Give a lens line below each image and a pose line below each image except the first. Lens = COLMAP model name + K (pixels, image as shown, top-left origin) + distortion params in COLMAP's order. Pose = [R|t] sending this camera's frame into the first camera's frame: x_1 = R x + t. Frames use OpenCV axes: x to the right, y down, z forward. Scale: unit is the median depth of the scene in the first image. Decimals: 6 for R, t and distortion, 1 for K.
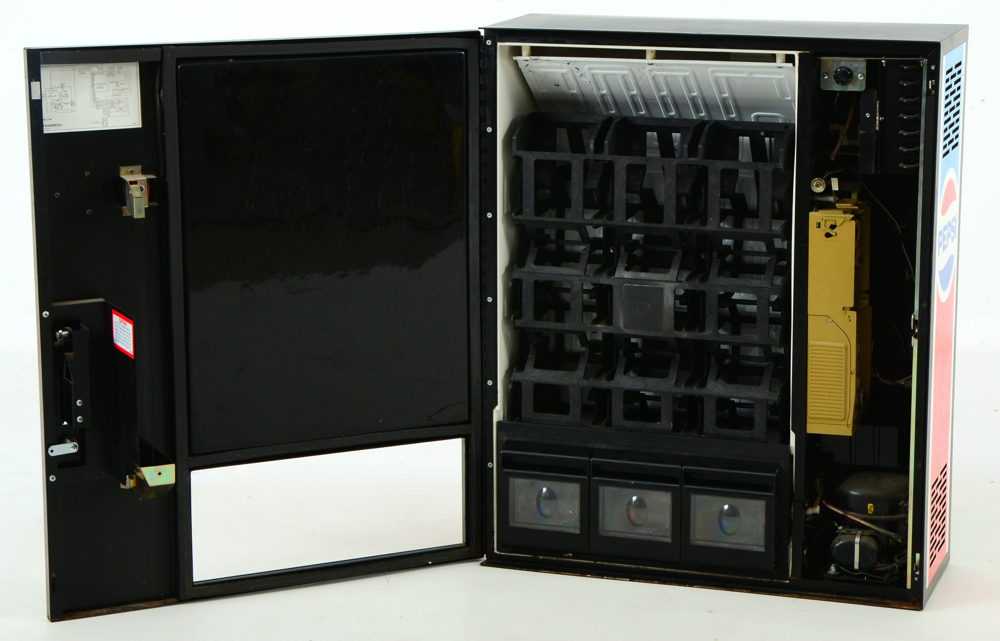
lens RADIAL K [[2409.9, 0, 499.9], [0, 2409.9, 321.0], [0, 0, 1]] dist [-0.100789, 0.000000]
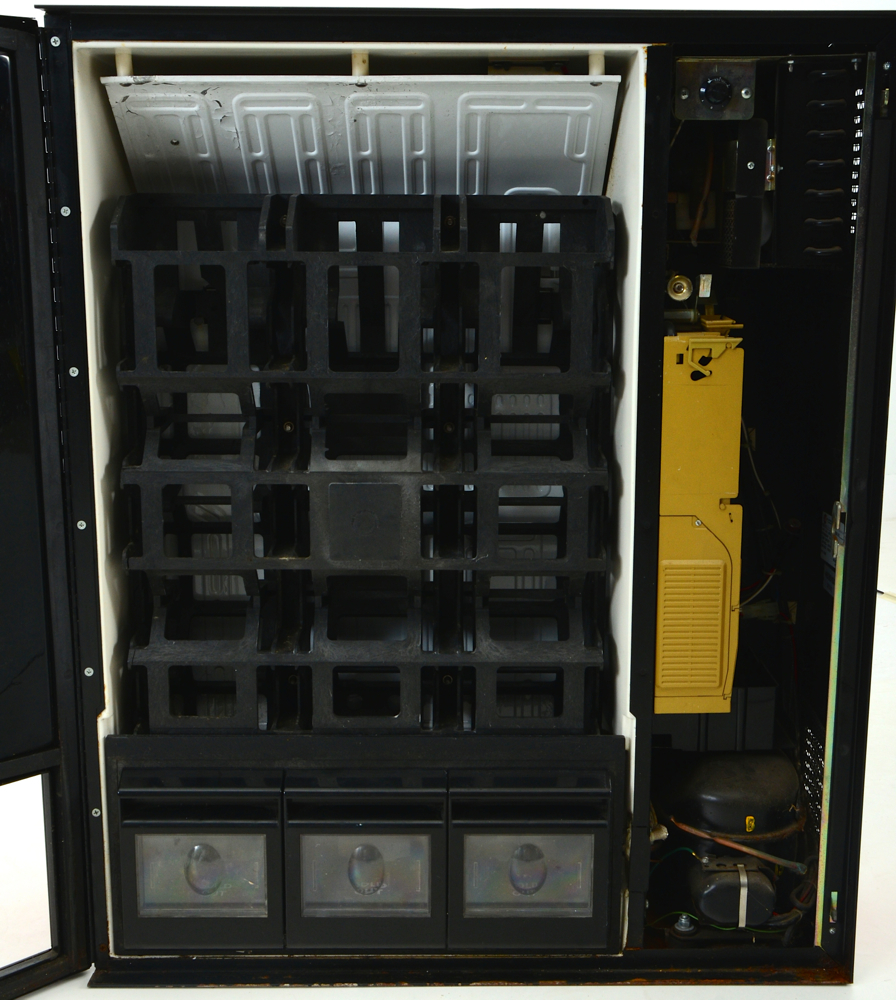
lens RADIAL K [[1467.4, 0, 449.4], [0, 1467.4, 516.0], [0, 0, 1]] dist [0.021898, 0.000000]
pose [[0.943819, -0.065756, 0.323854, -0.034369], [0.064267, 0.997815, 0.015303, -0.010922], [-0.324153, 0.006369, 0.945983, 0.661797]]
